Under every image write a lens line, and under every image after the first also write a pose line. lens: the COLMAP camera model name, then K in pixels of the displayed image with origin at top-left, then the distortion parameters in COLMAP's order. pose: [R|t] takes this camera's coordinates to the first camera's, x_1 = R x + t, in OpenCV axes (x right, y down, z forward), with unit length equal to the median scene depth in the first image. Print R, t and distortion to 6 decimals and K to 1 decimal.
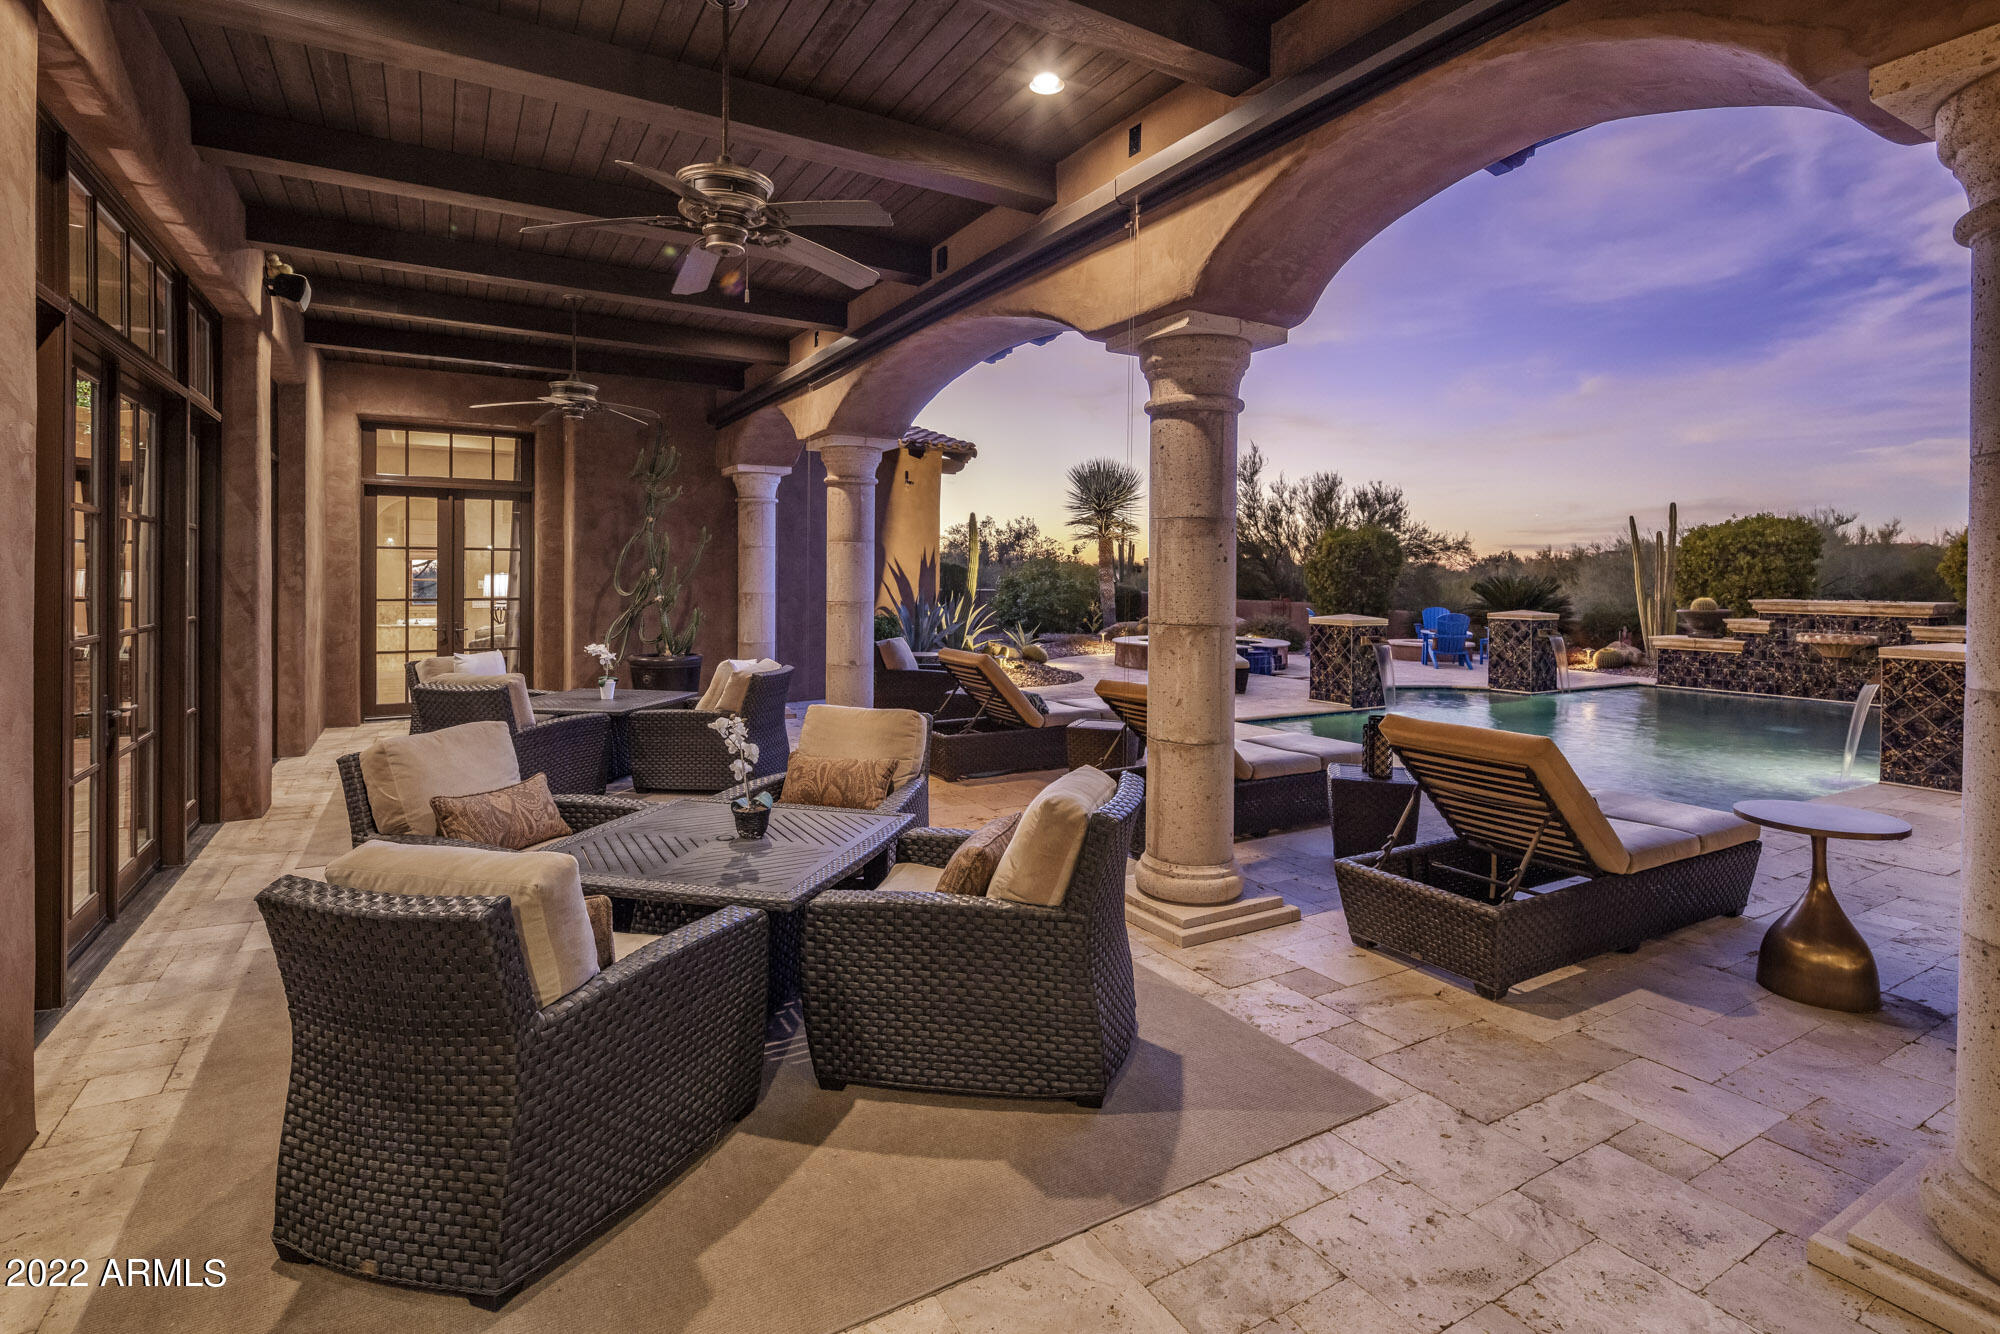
lens RADIAL K [[958.0, 0, 997.5], [0, 958.0, 572.2], [0, 0, 1]] dist [0.001249, -0.000364]
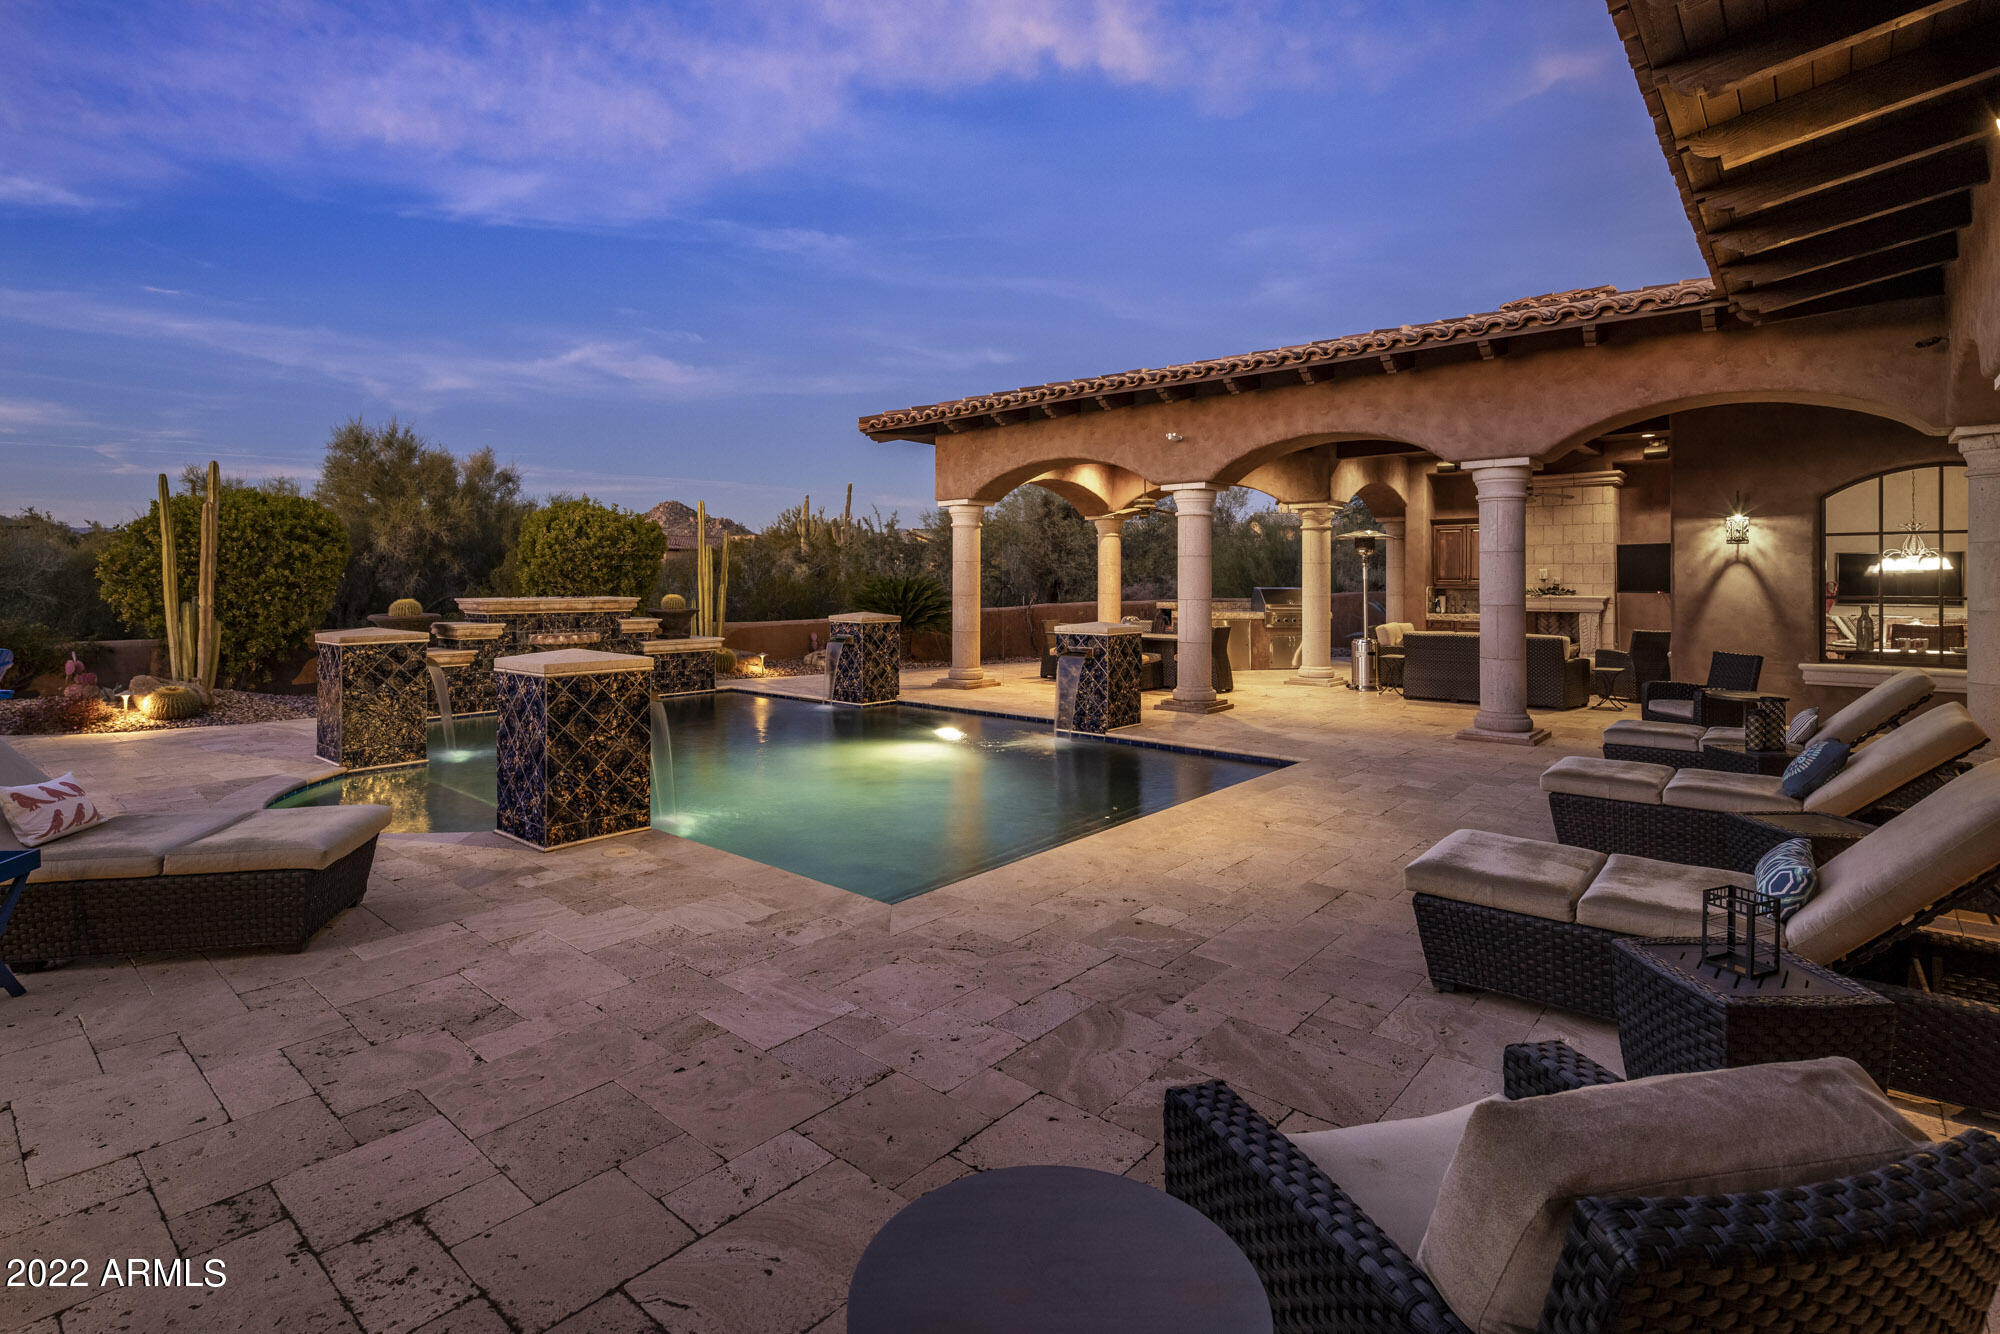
lens RADIAL K [[965.0, 0, 995.2], [0, 965.0, 580.0], [0, 0, 1]] dist [0.002755, -0.001926]
pose [[-0.328985, -0.007339, 0.944307, -0.150037], [-0.008509, 0.999952, 0.004807, 0.004154], [-0.944297, -0.006454, -0.329031, 0.866937]]
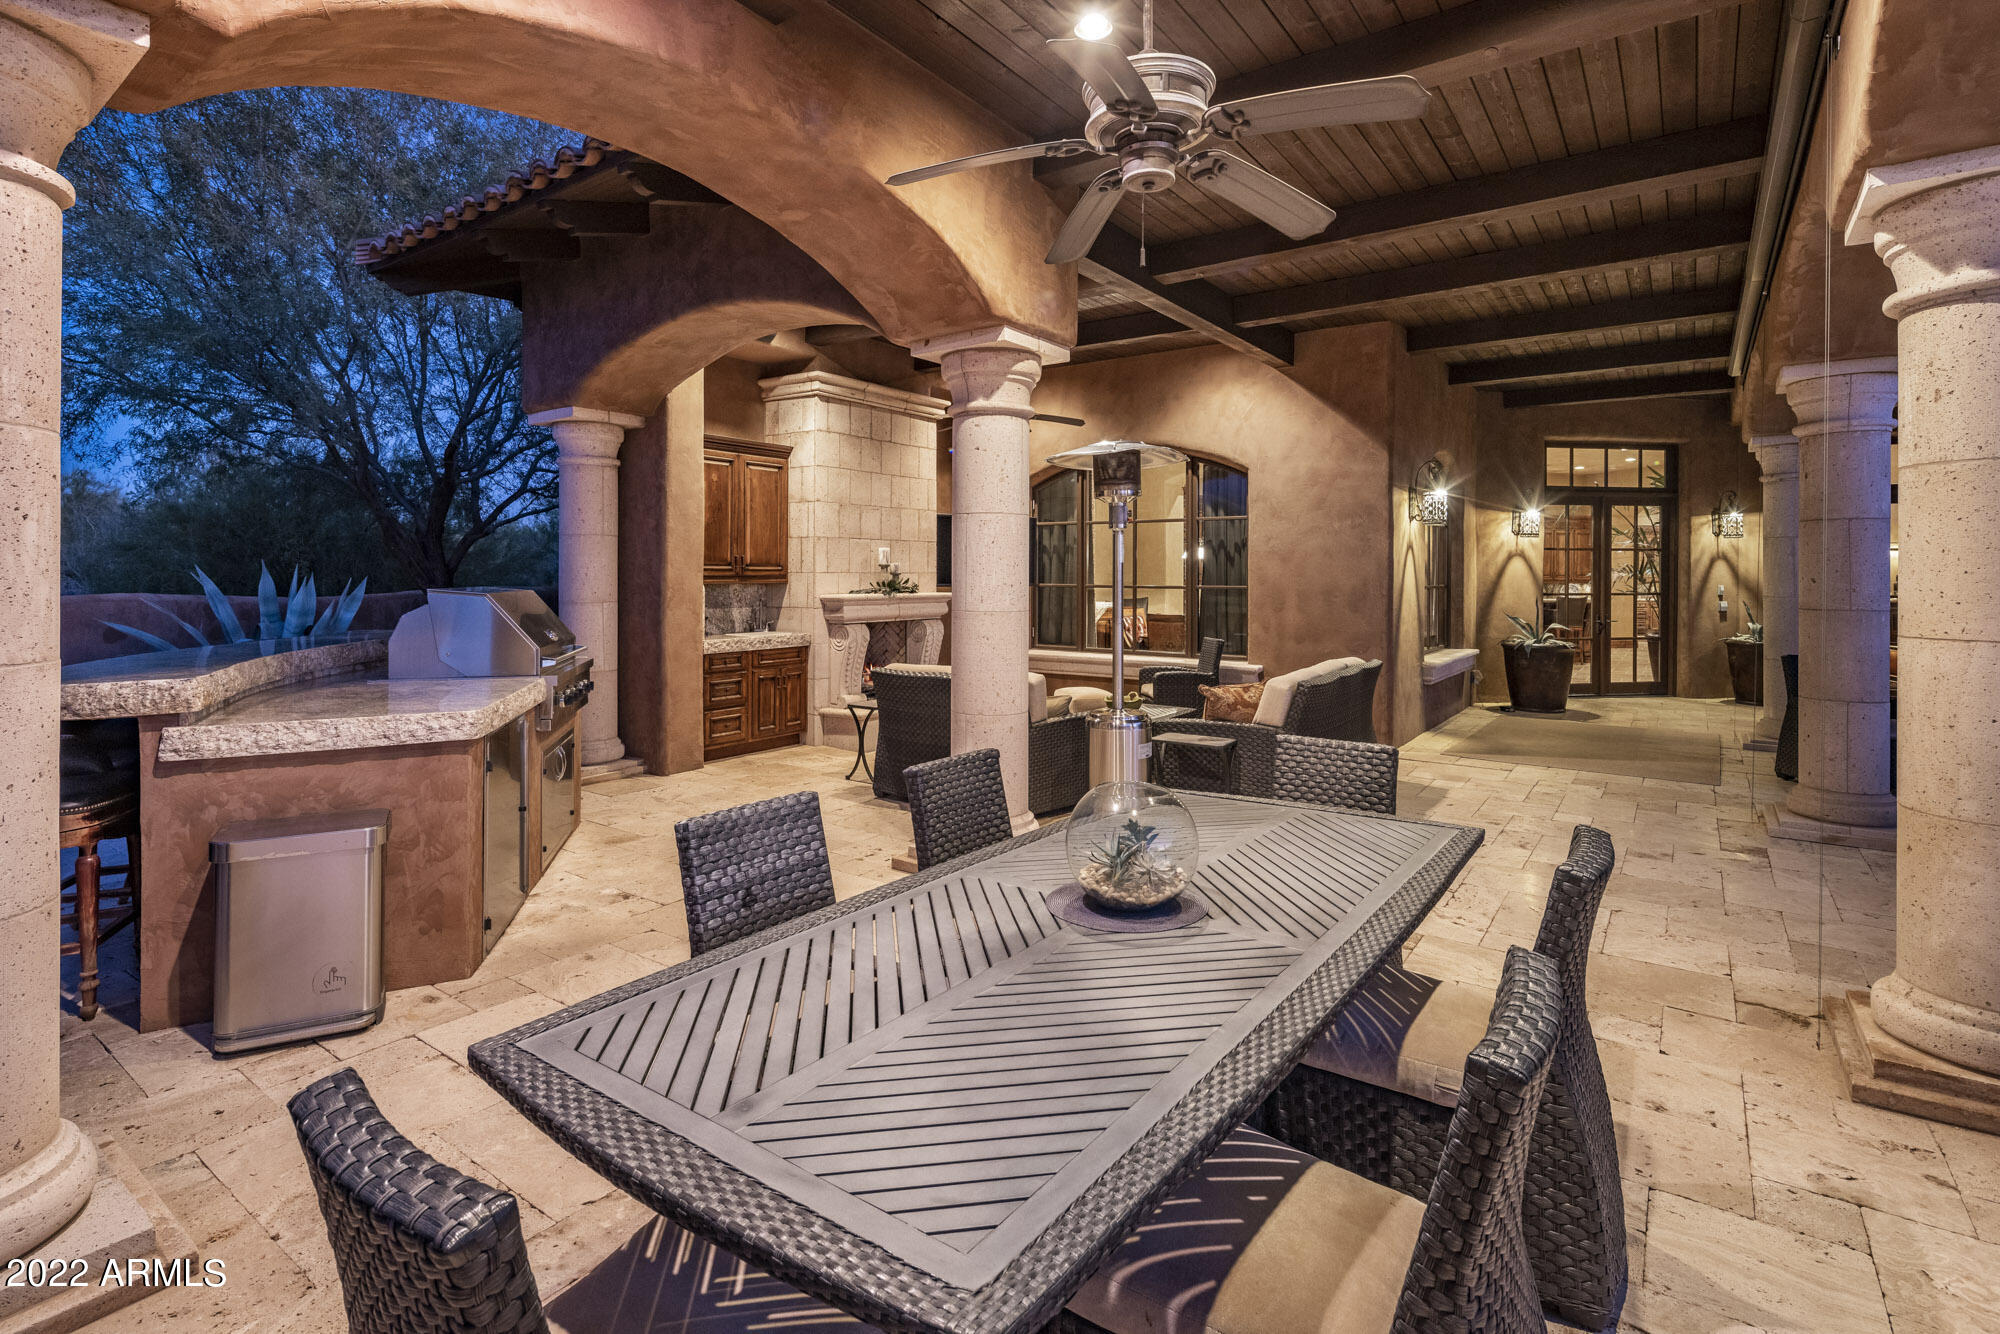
lens RADIAL K [[958.0, 0, 997.5], [0, 958.0, 572.2], [0, 0, 1]] dist [0.001249, -0.000364]
pose [[-0.913363, -0.010577, -0.407008, 0.905960], [-0.008196, 0.999938, -0.007593, 0.012198], [0.407063, -0.003600, -0.913393, 0.511558]]
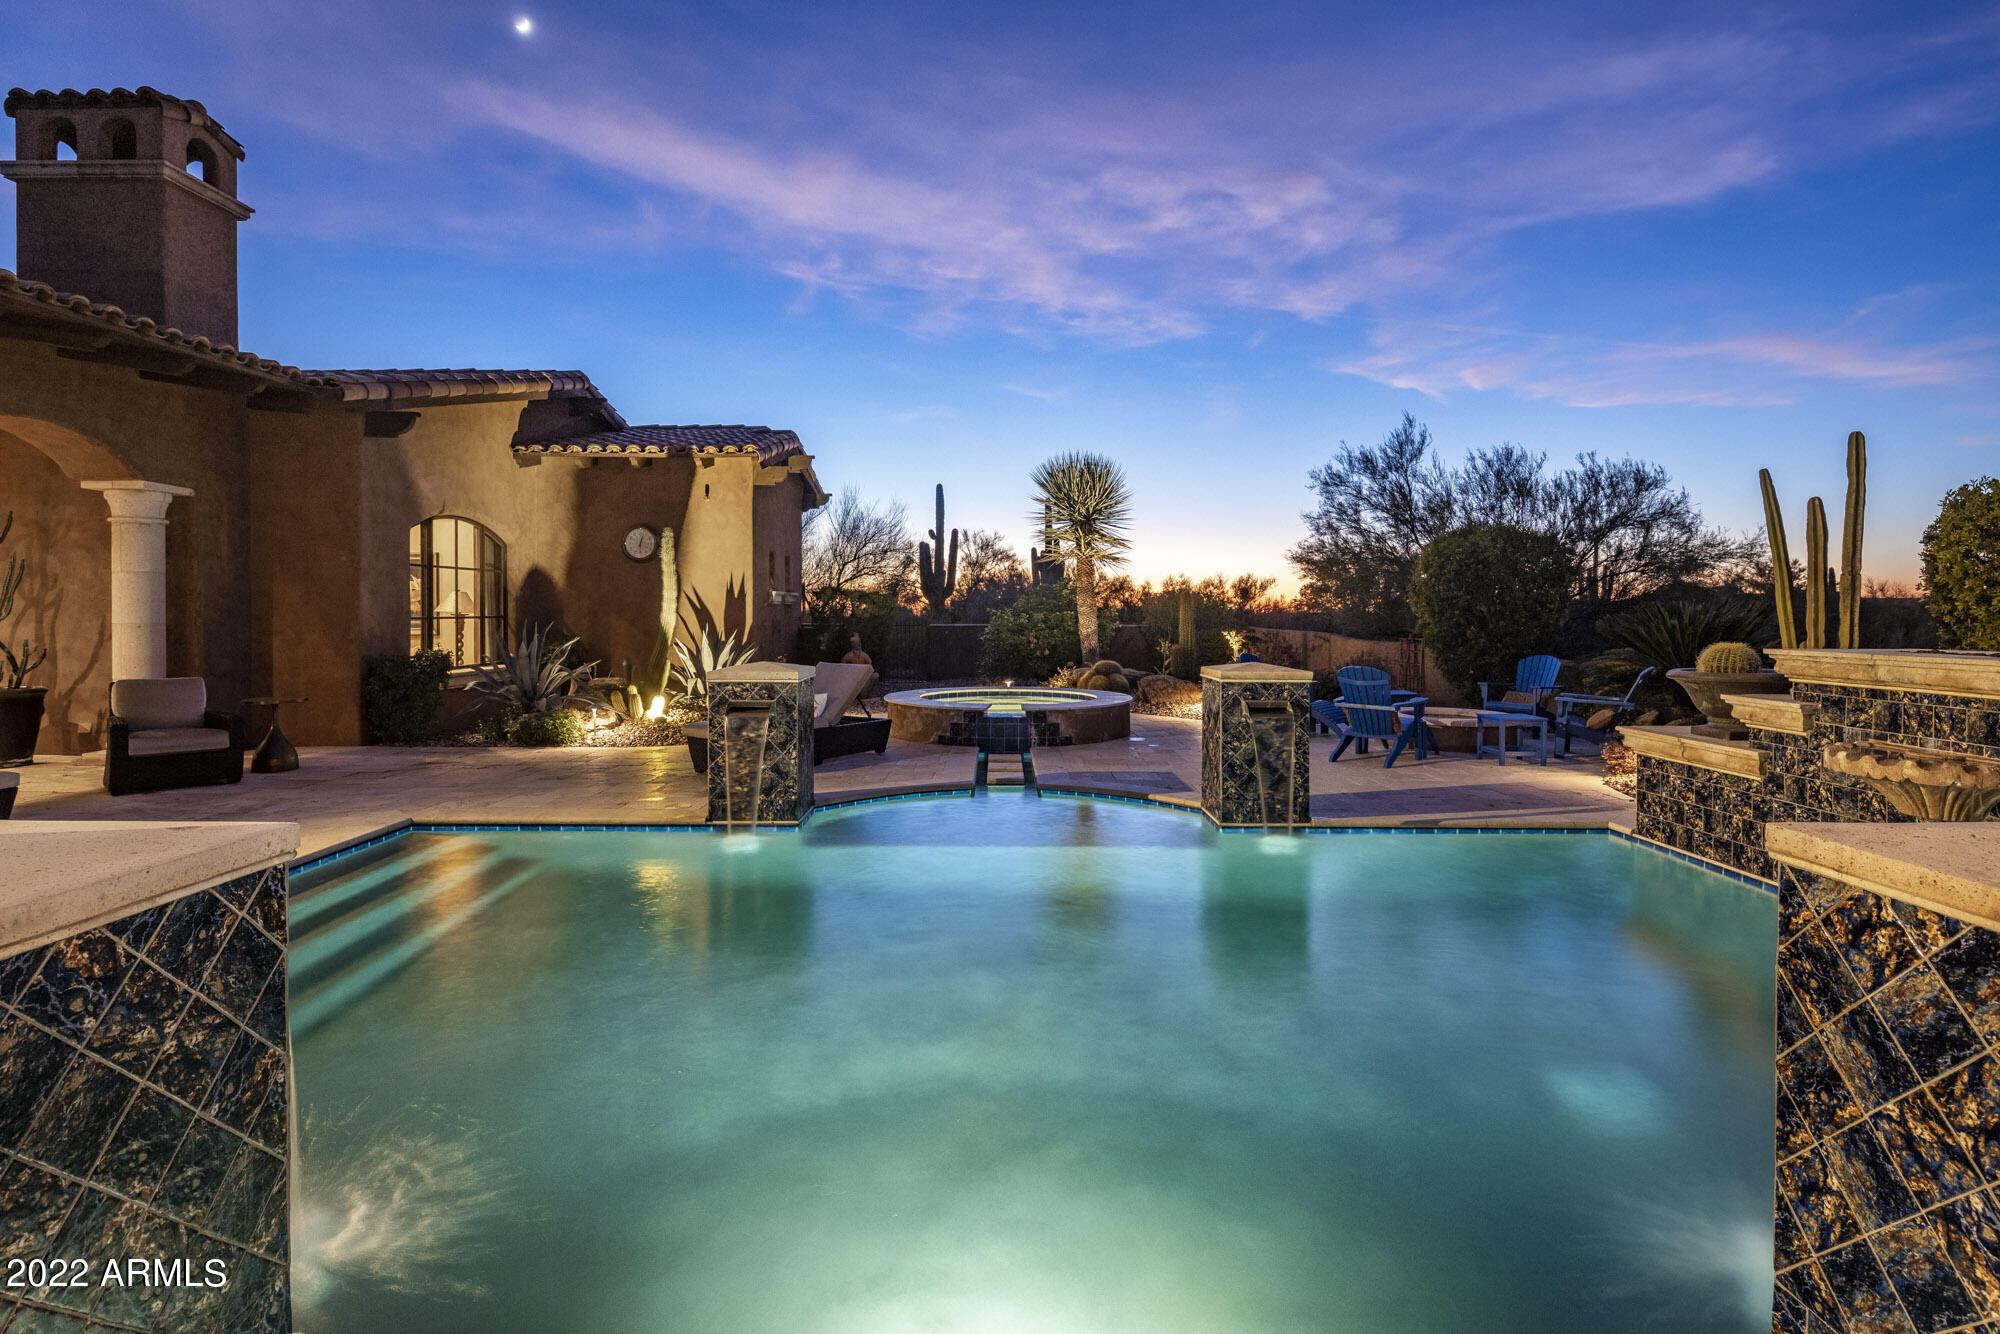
lens RADIAL K [[960.0, 0, 995.3], [0, 960.0, 620.9], [0, 0, 1]] dist [0.000727, -0.001423]
pose [[0.863511, 0.001395, -0.504328, 0.716391], [0.004868, 0.999927, 0.011101, 0.011257], [0.504306, -0.012041, 0.863441, 0.499723]]
